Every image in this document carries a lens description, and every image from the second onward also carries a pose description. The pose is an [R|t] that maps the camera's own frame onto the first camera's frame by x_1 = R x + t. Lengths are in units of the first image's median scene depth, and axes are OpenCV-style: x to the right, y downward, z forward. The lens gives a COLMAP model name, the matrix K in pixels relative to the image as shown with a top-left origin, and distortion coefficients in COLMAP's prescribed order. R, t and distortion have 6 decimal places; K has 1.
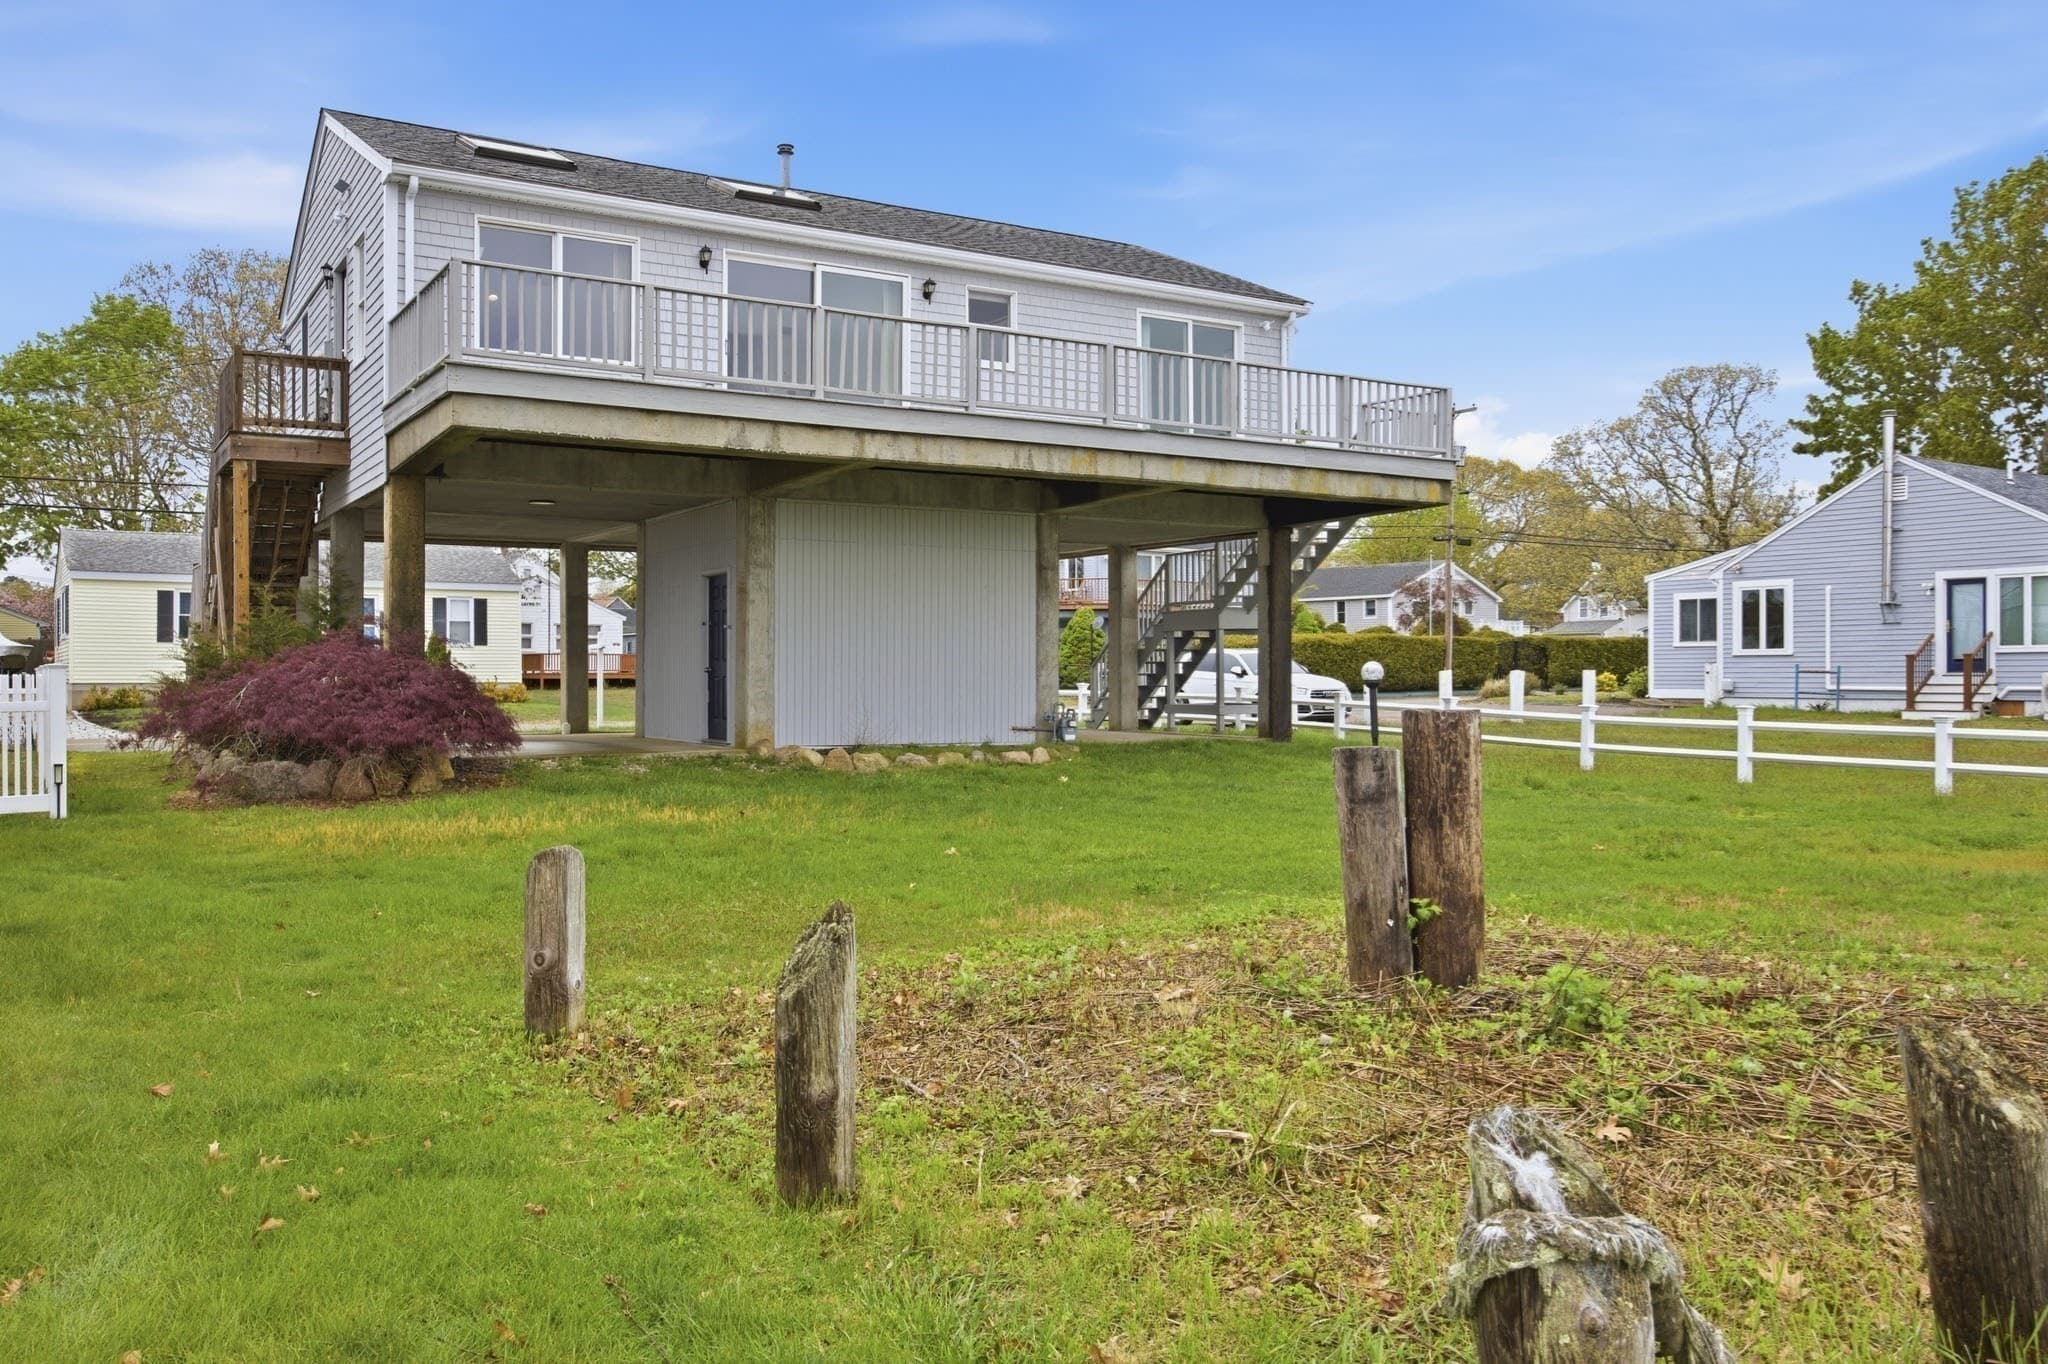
lens RADIAL K [[1619.5, 0, 1025.4], [0, 1619.5, 674.2], [0, 0, 1]] dist [-0.033853, 0.044295]
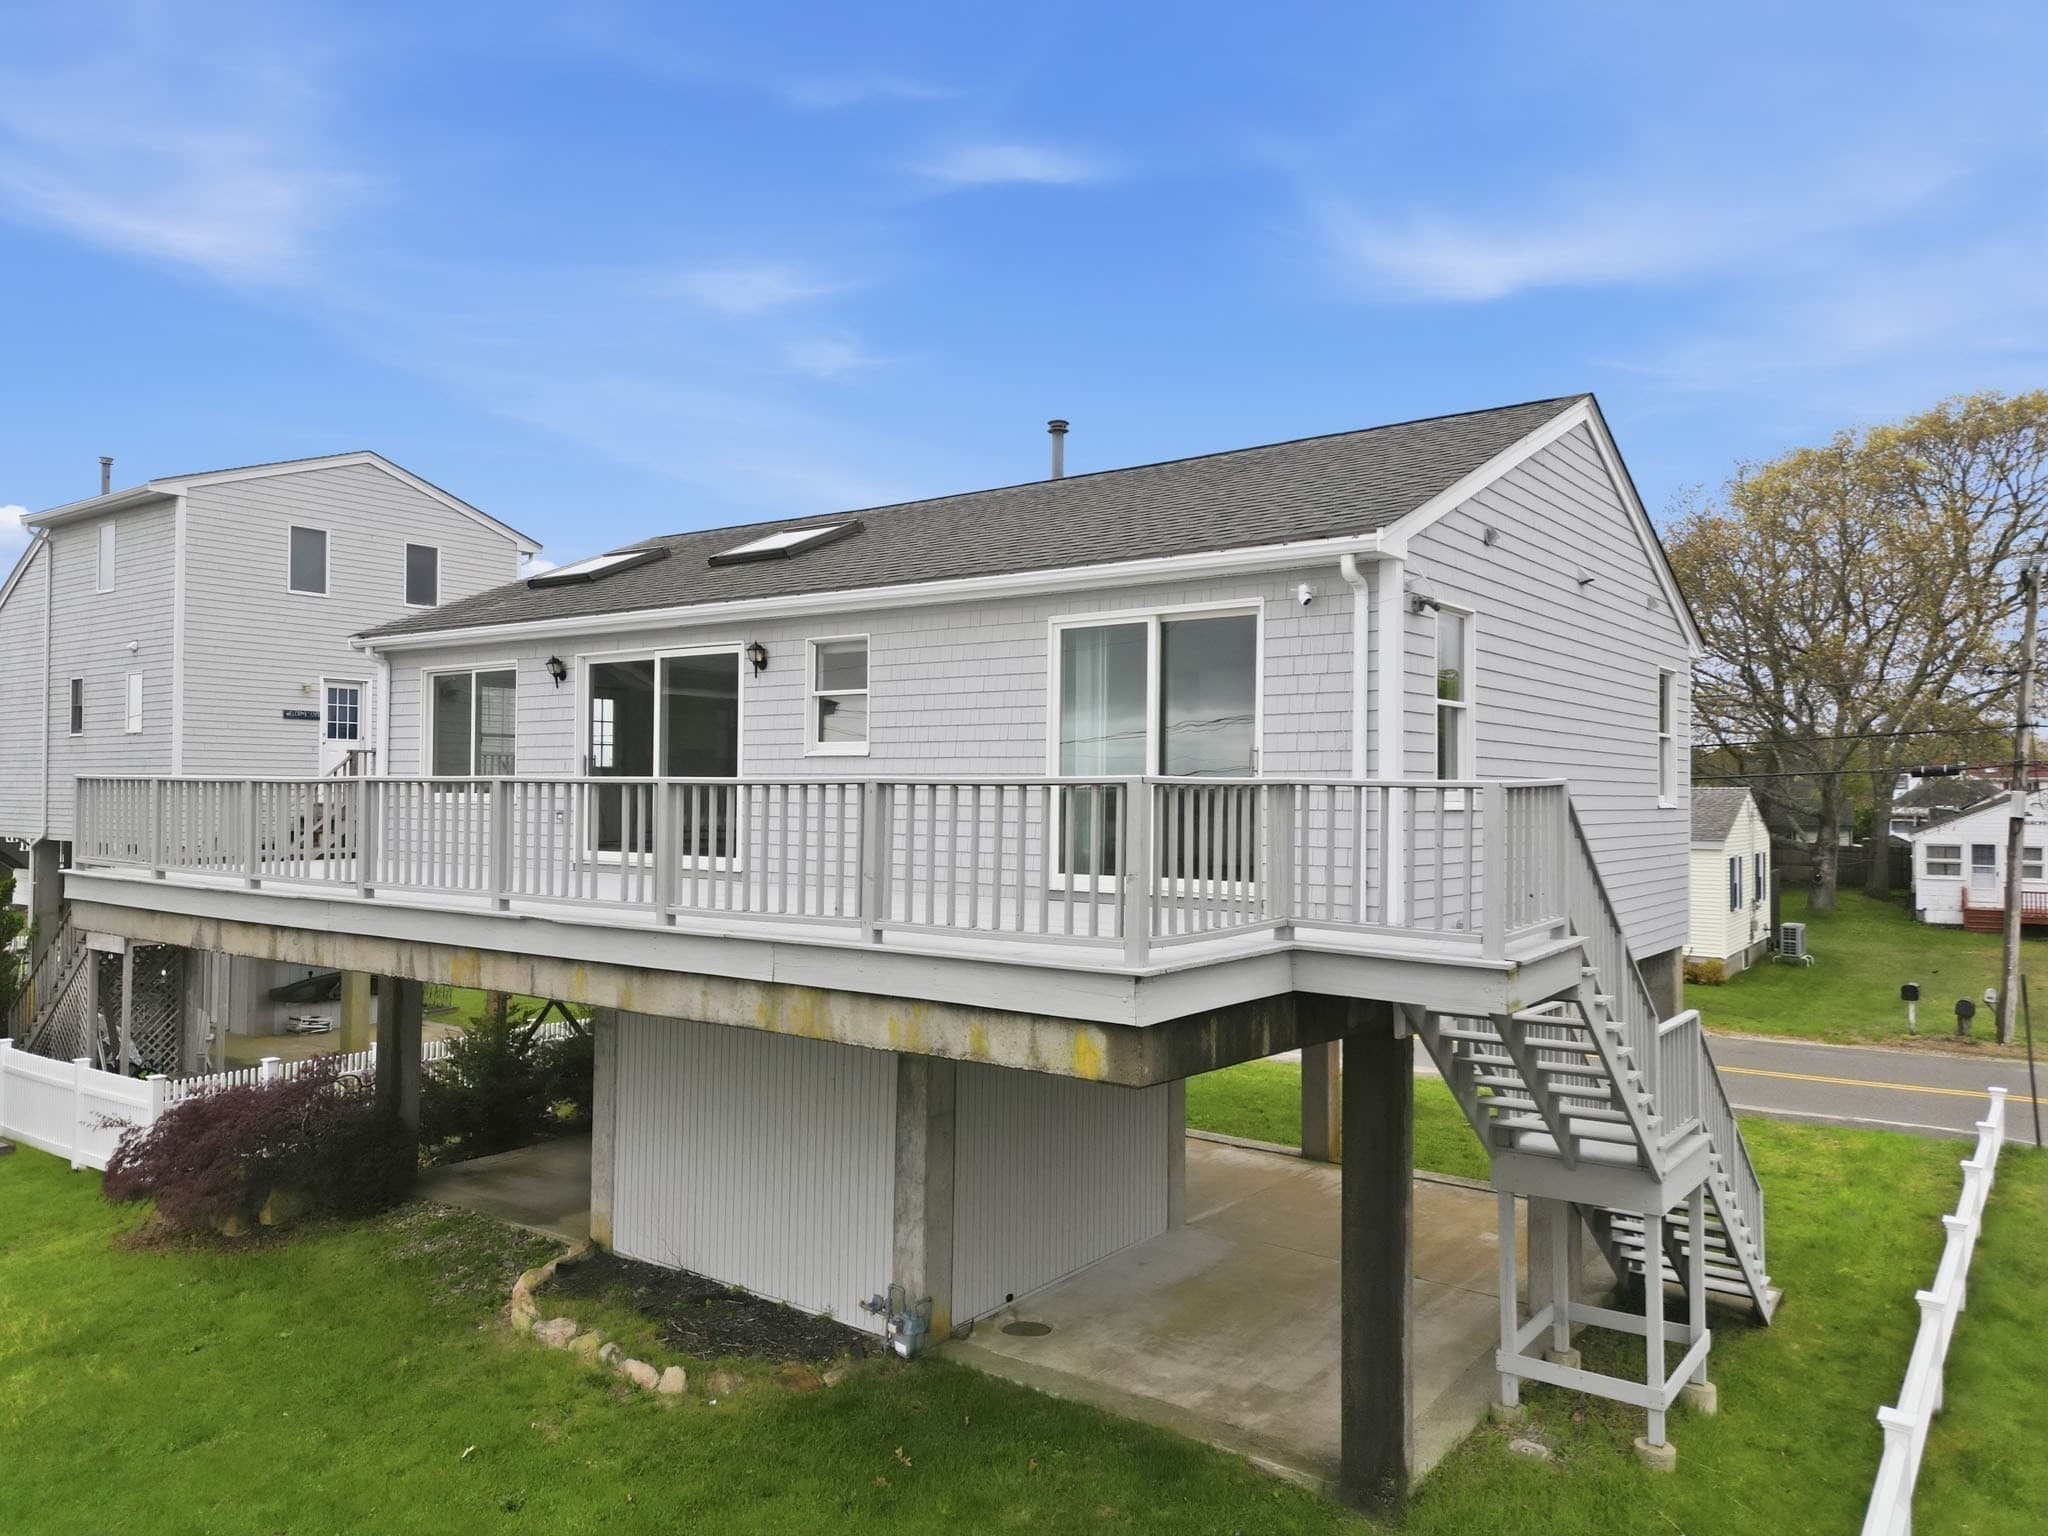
lens RADIAL K [[1435.6, 0, 1027.4], [0, 1435.6, 765.1], [0, 0, 1]] dist [0.062186, -0.047225]
pose [[0.374175, -0.014363, -0.927247, 0.578243], [-0.007138, 0.999806, -0.018368, -0.178716], [0.927330, 0.013491, 0.374000, 0.871828]]
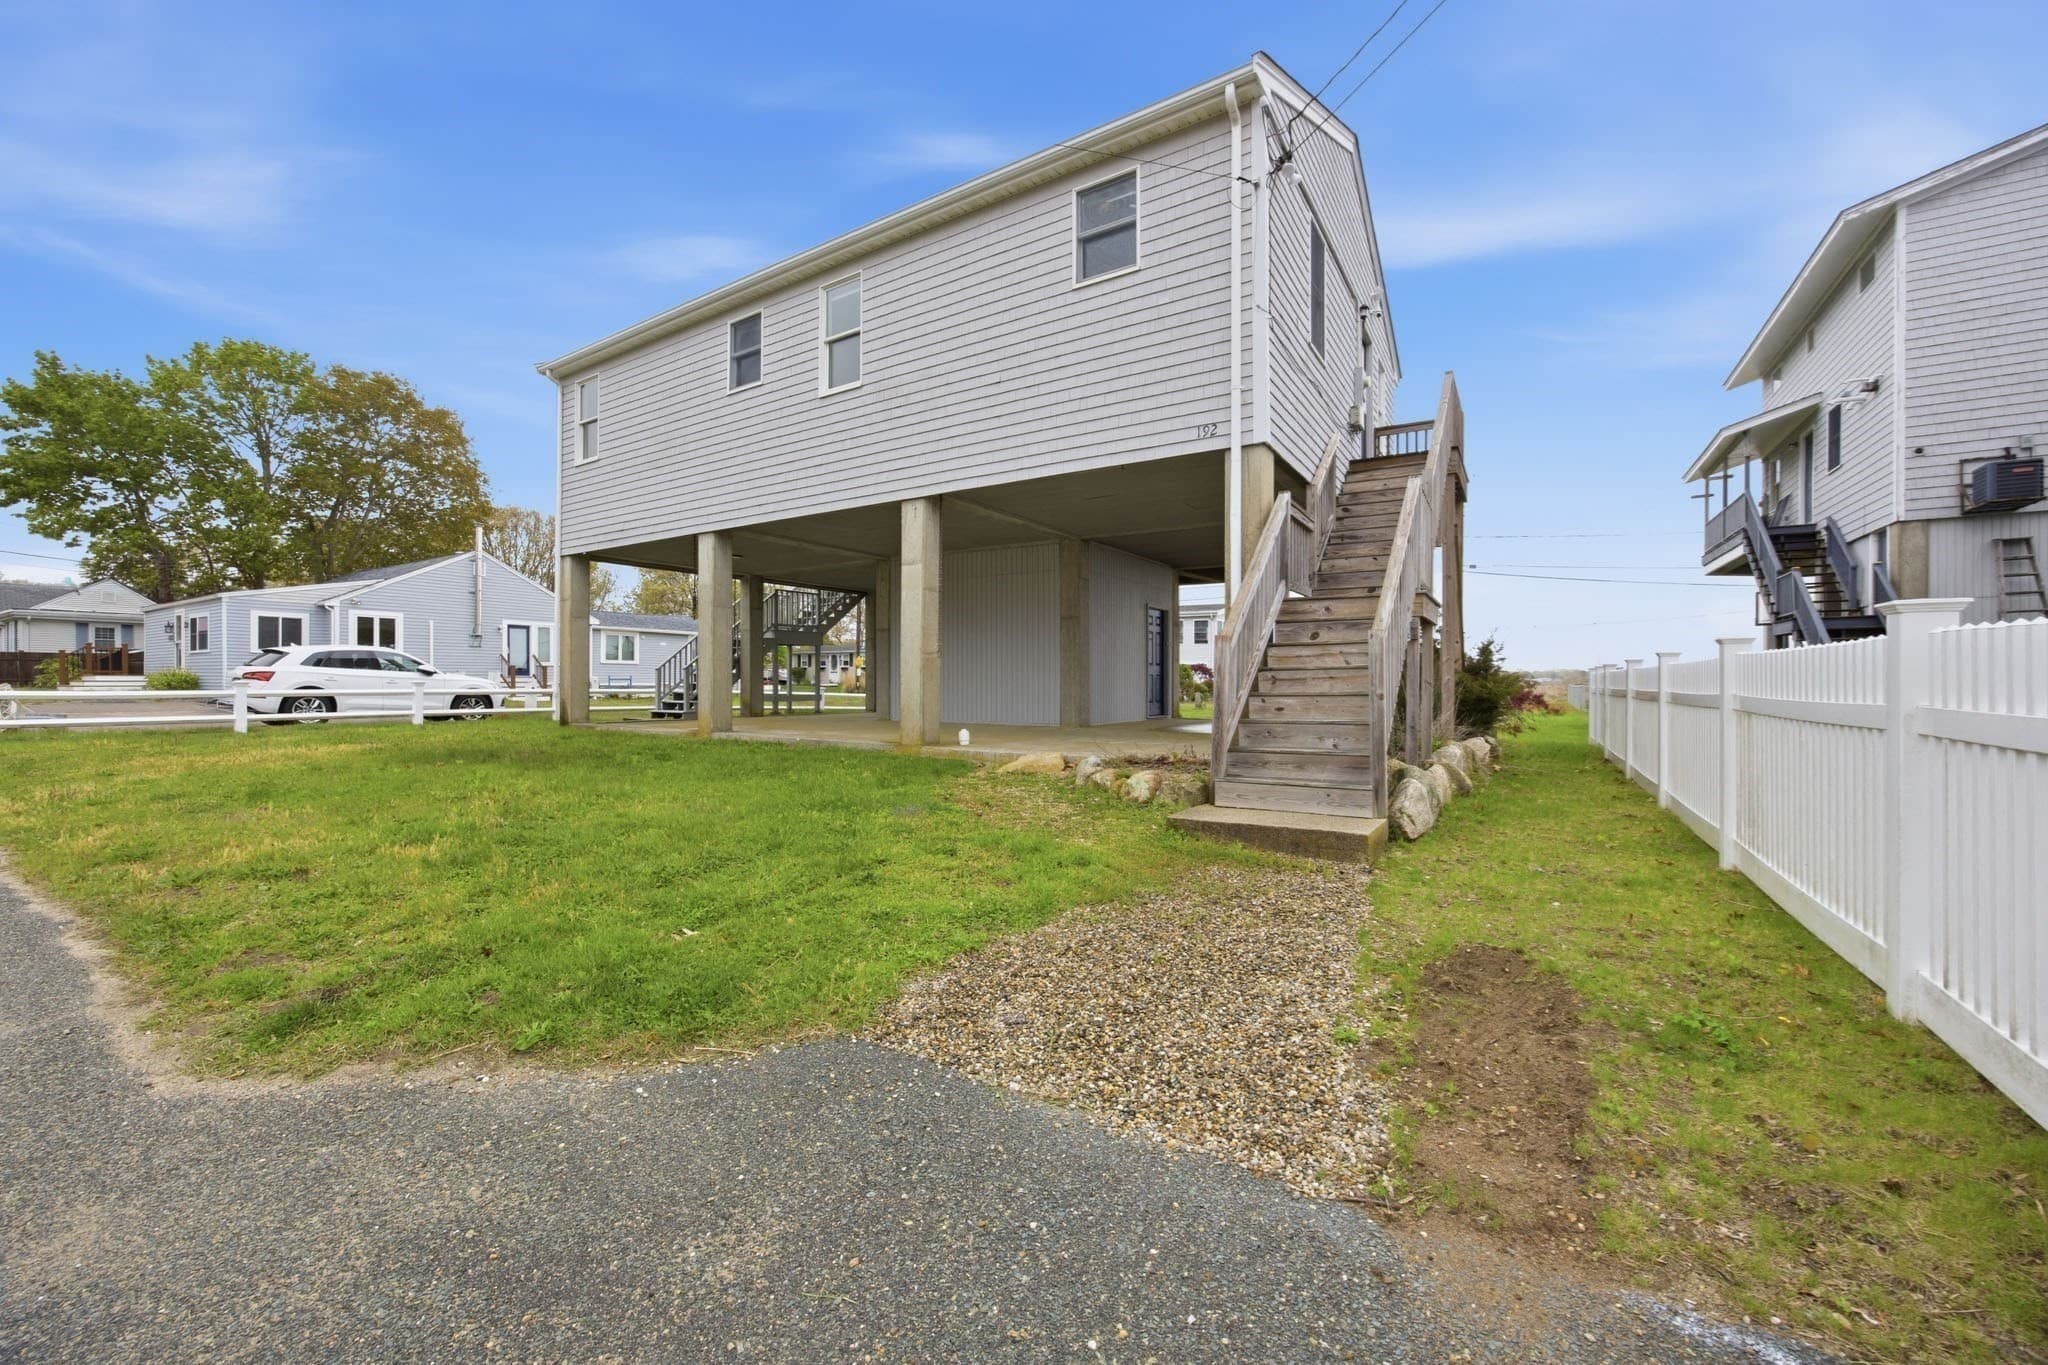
lens RADIAL K [[792.1, 0, 1013.1], [0, 792.1, 683.7], [0, 0, 1]] dist [-0.004314, -0.000445]
pose [[-0.426535, -0.010935, 0.904405, -0.827763], [-0.009137, 0.999928, 0.007781, -0.004865], [-0.904425, -0.004945, -0.426604, 1.421082]]
